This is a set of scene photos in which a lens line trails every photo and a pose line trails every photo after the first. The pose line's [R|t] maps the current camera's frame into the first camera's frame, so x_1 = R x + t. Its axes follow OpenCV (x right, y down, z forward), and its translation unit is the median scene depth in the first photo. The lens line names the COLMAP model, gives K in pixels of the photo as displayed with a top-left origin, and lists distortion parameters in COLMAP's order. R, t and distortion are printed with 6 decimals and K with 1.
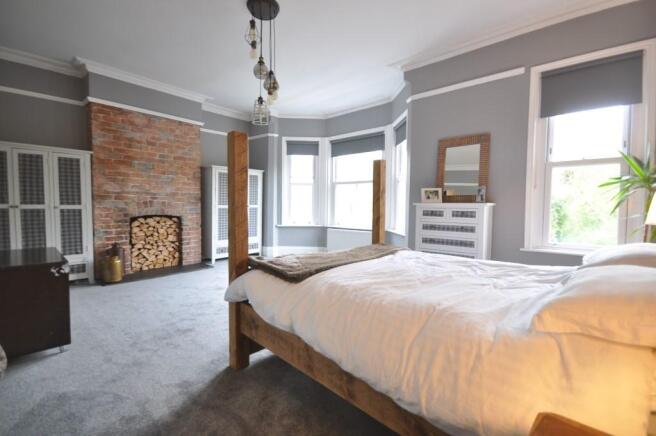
lens RADIAL K [[293.1, 0, 328.0], [0, 293.1, 218.0], [0, 0, 1]] dist [0.036954, -0.000234]
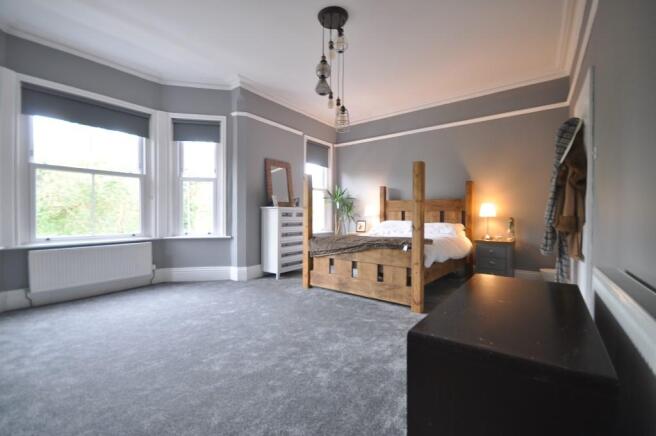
lens RADIAL K [[293.1, 0, 328.0], [0, 293.1, 218.0], [0, 0, 1]] dist [0.036954, -0.000234]
pose [[-0.081658, -0.018016, 0.996498, -0.847910], [0.046390, 0.998684, 0.021857, -0.017480], [-0.995580, 0.048012, -0.080715, 0.771611]]
